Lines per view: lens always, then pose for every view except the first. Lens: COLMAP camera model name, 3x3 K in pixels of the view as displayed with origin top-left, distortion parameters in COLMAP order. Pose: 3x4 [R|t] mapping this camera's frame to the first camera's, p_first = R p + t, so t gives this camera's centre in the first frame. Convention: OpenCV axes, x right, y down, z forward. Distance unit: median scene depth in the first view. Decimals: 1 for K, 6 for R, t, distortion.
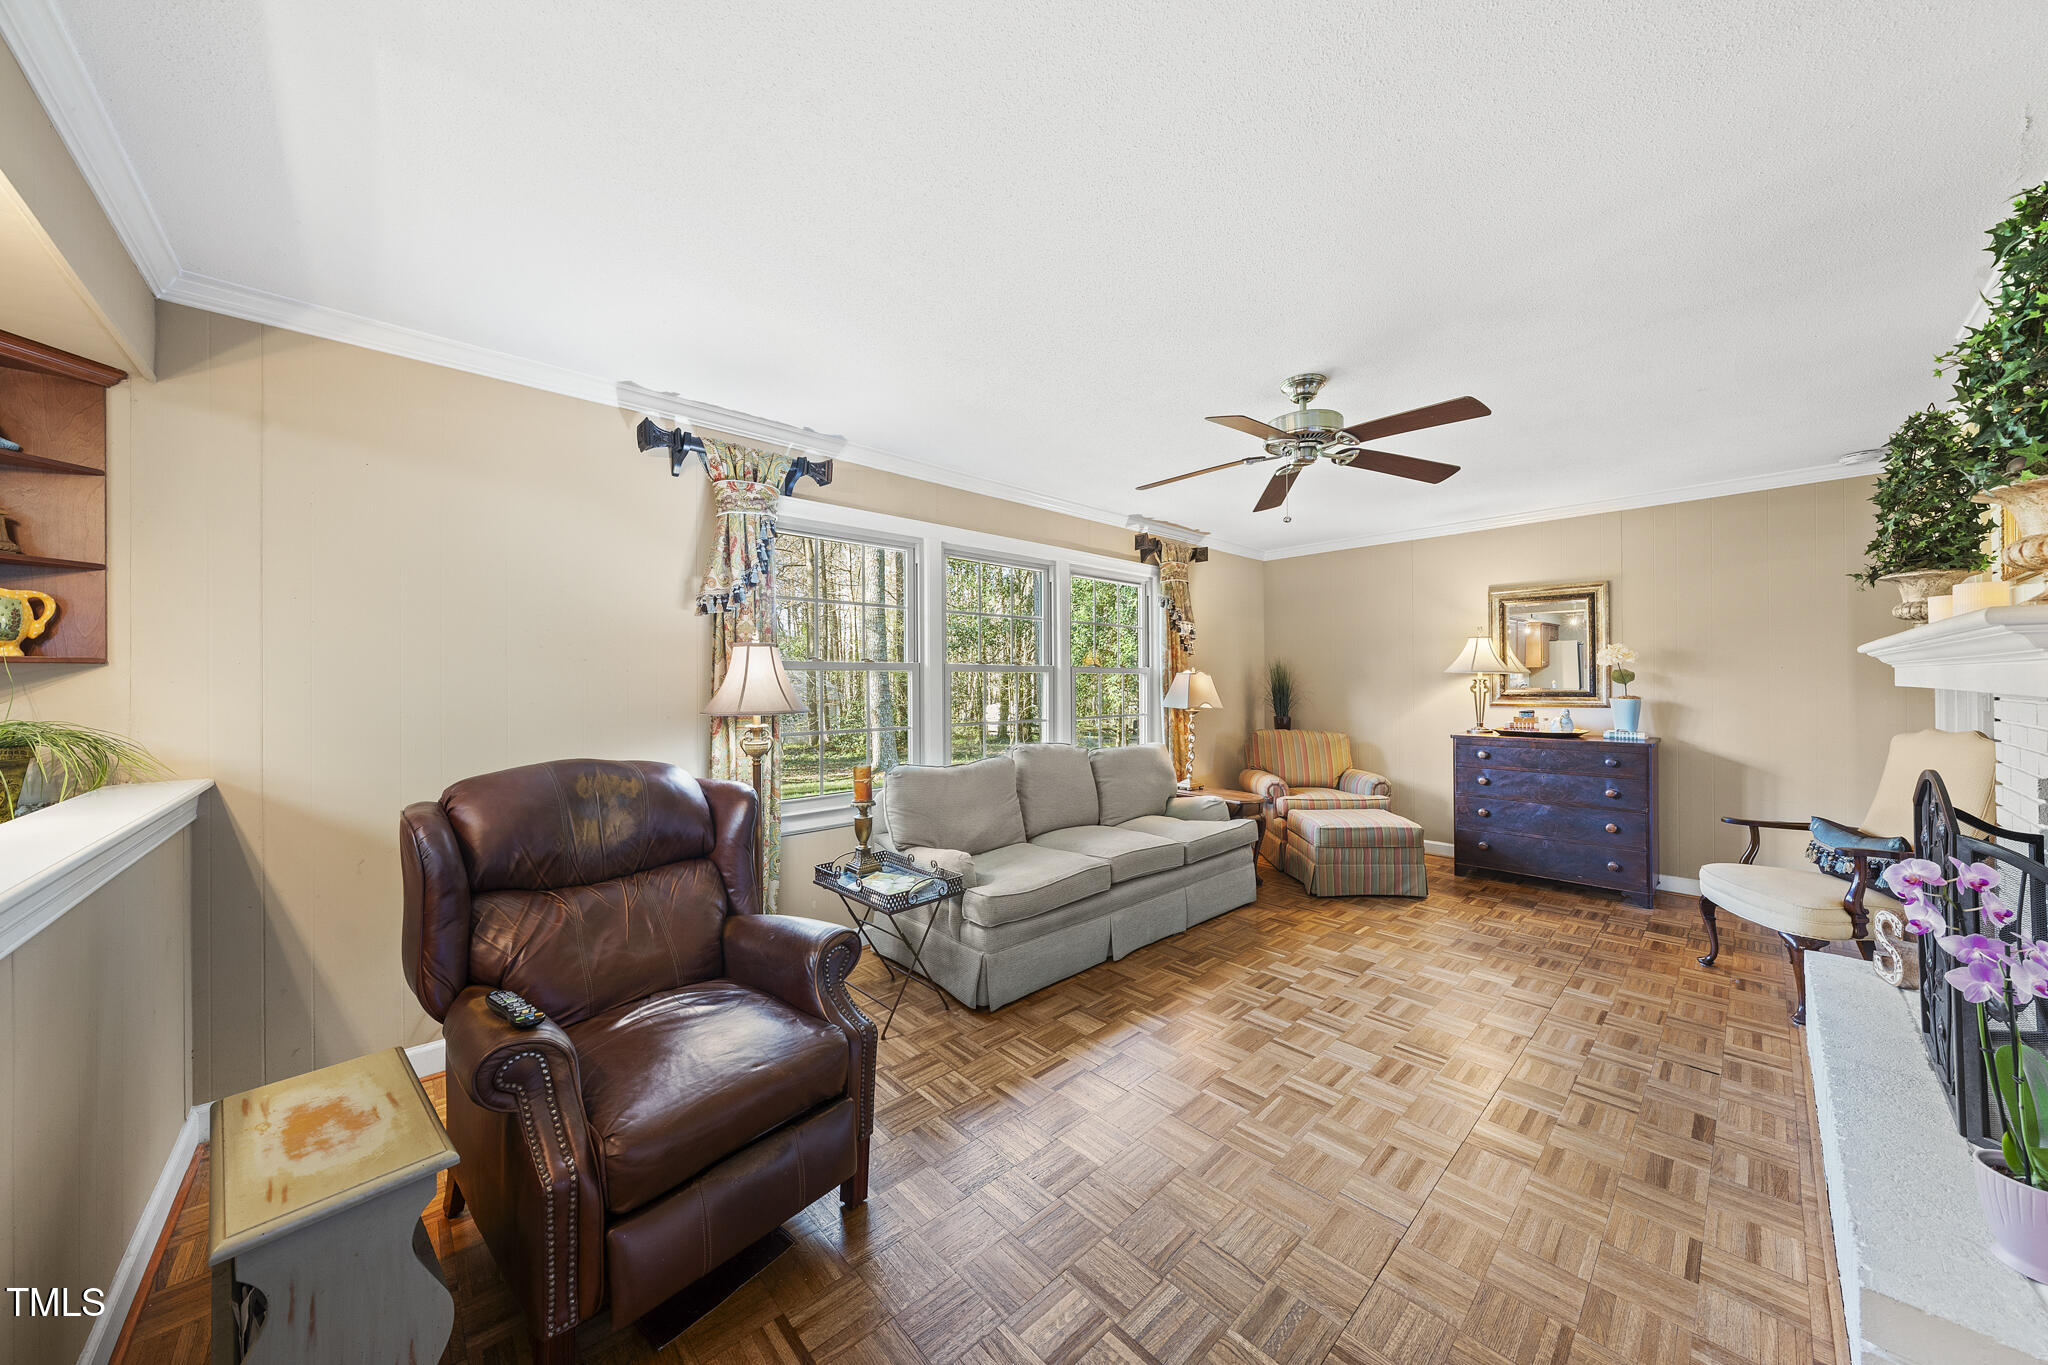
lens RADIAL K [[686.6, 0, 1026.4], [0, 686.6, 679.6], [0, 0, 1]] dist [-0.001443, 0.000013]
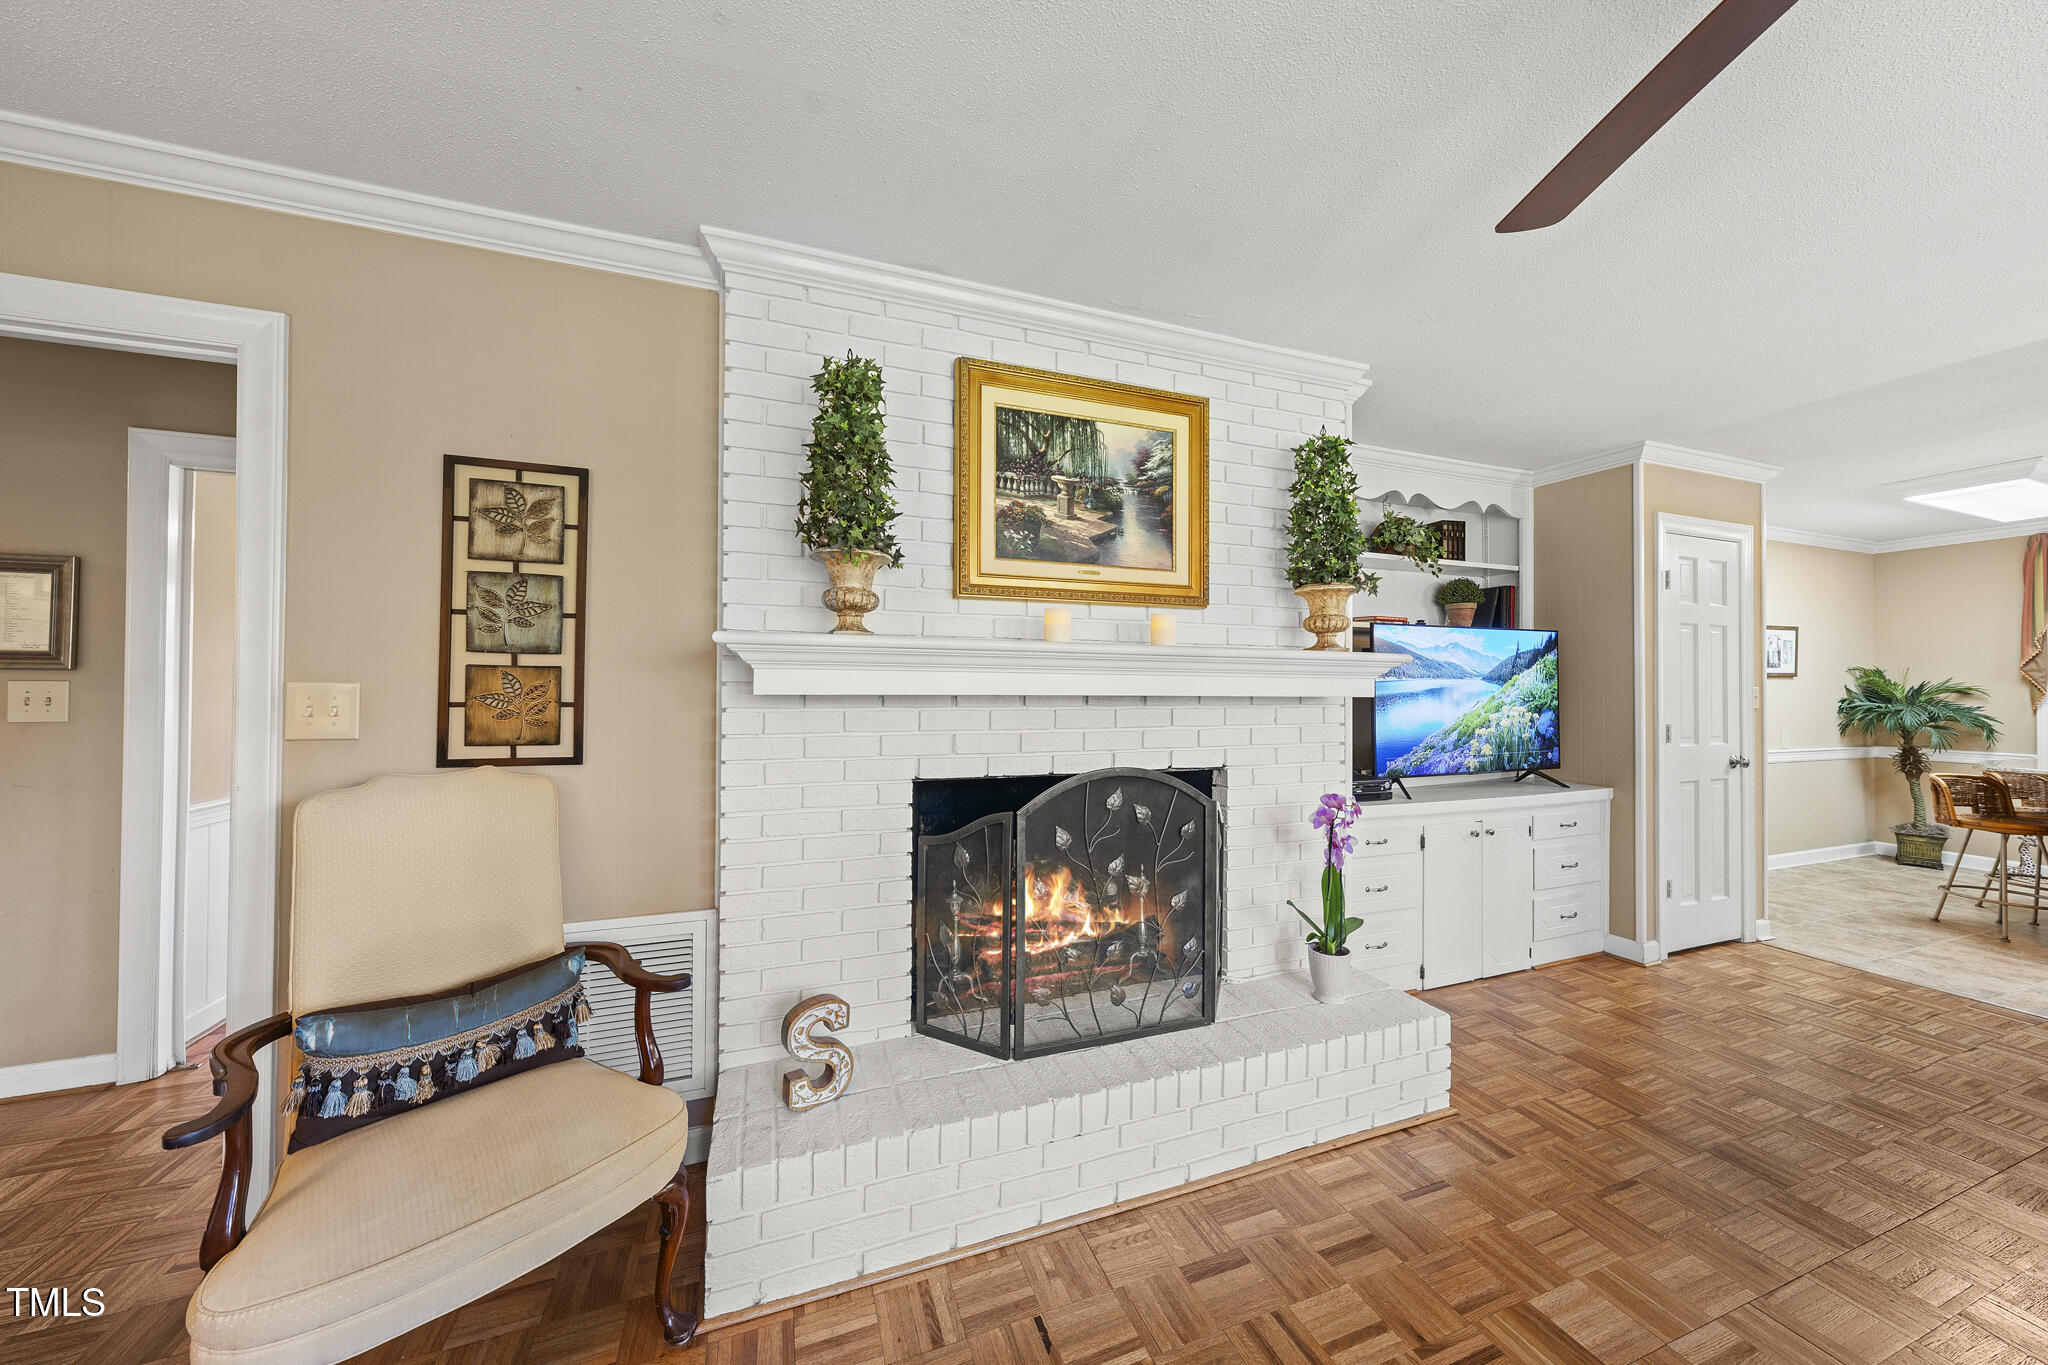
lens RADIAL K [[693.5, 0, 1026.2], [0, 693.5, 677.7], [0, 0, 1]] dist [-0.001680, -0.000080]
pose [[-0.921321, 0.005103, 0.388769, 0.401424], [-0.002073, 0.999835, -0.018037, 0.001830], [-0.388797, -0.017423, -0.921159, 0.833202]]
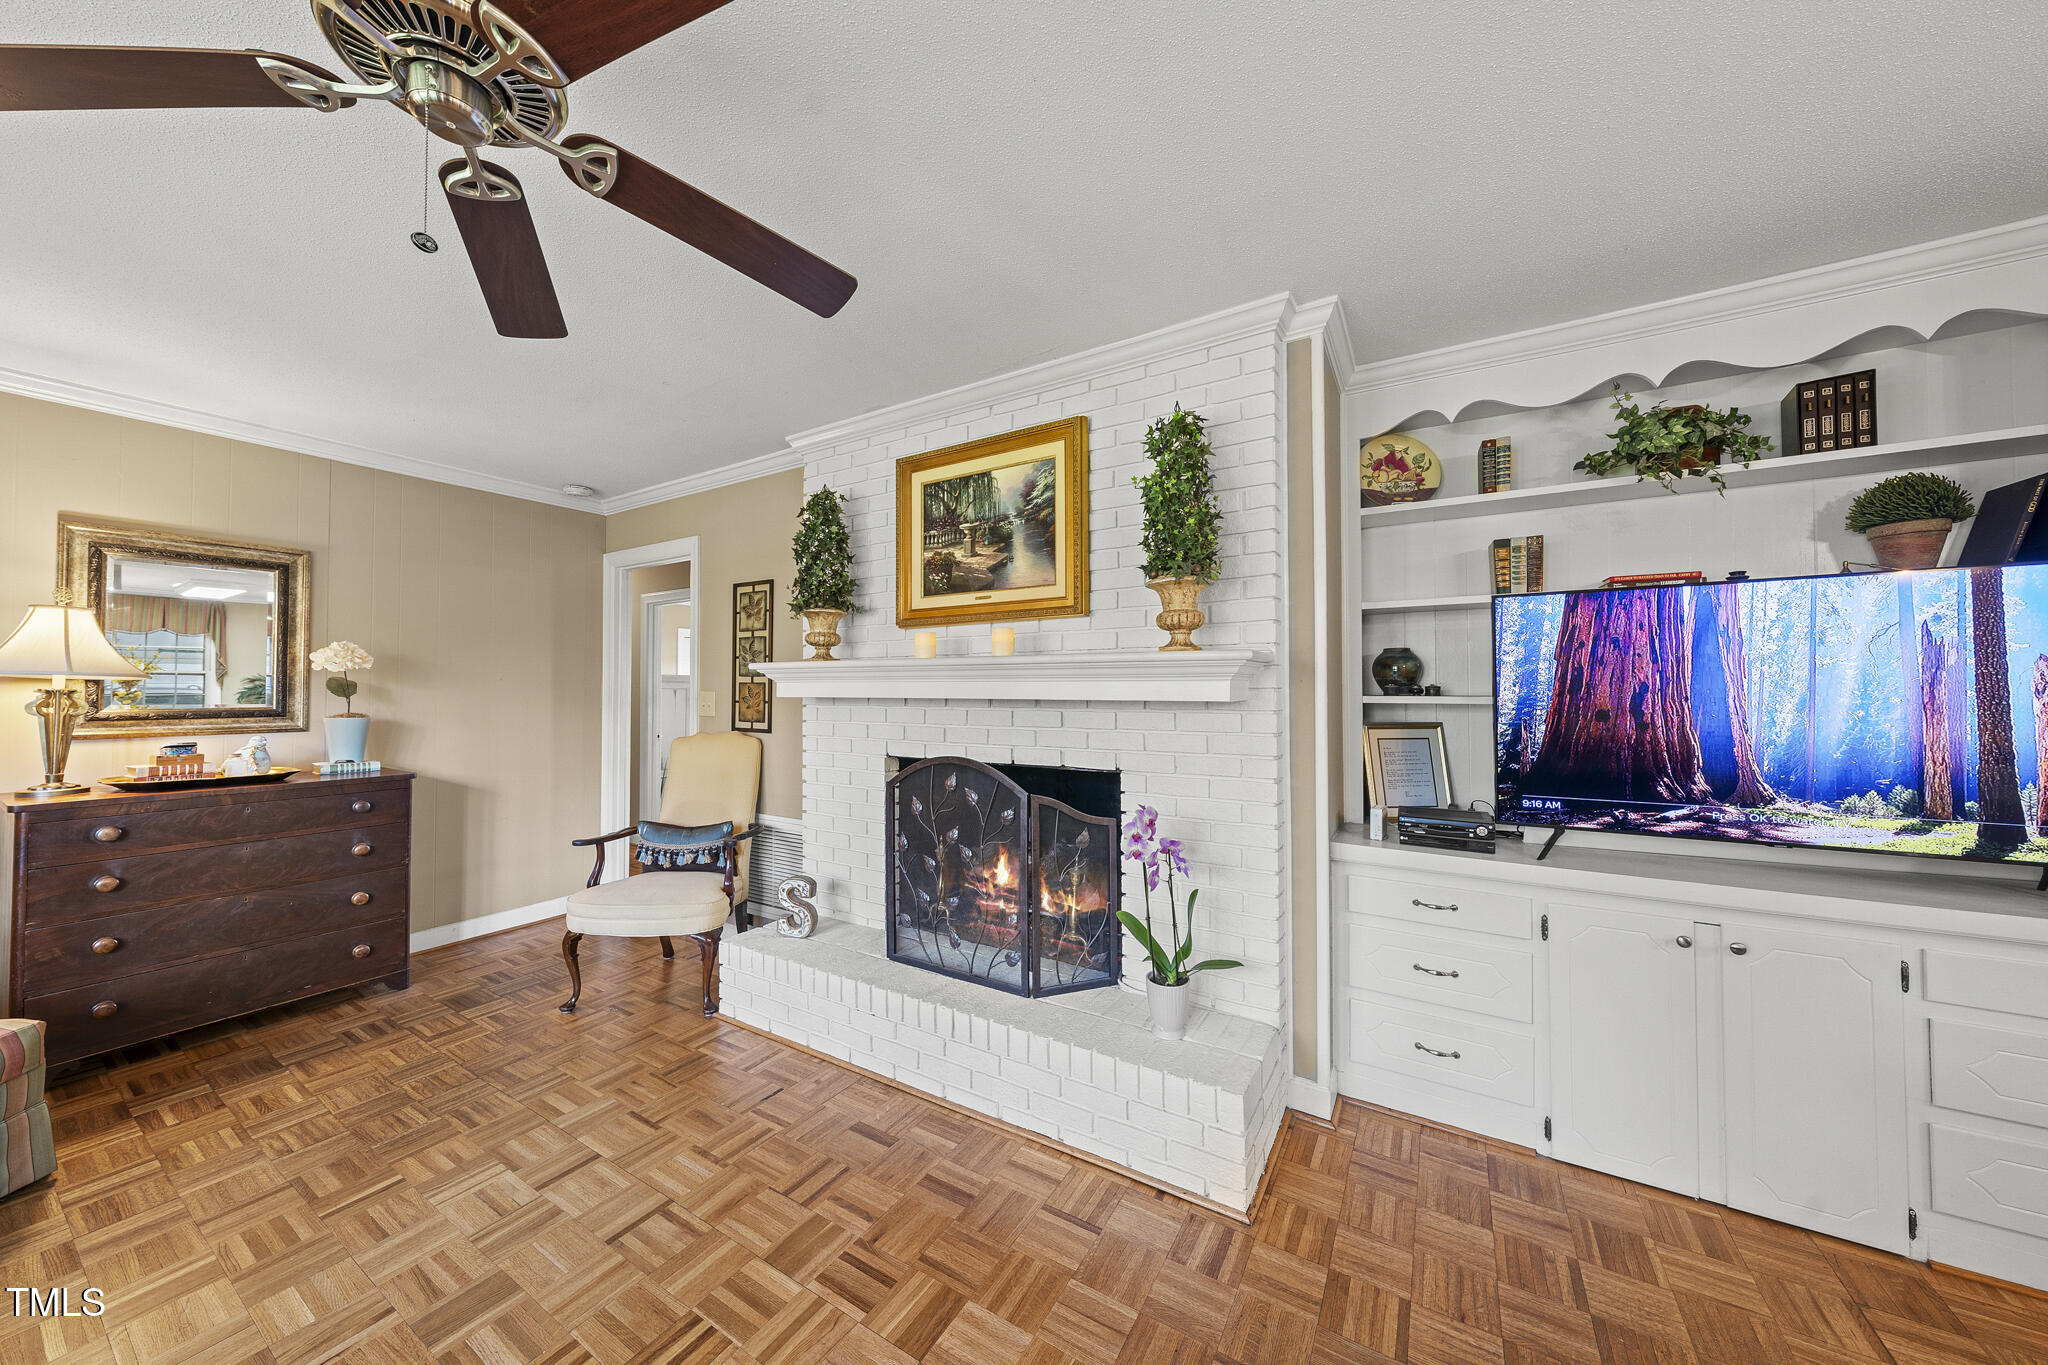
lens RADIAL K [[686.6, 0, 1026.4], [0, 686.6, 679.6], [0, 0, 1]] dist [-0.001443, 0.000013]
pose [[-0.272365, 0.022533, 0.961930, -0.029901], [-0.002026, 0.999710, -0.023992, 0.003346], [-0.962192, -0.008484, -0.272240, 0.487858]]
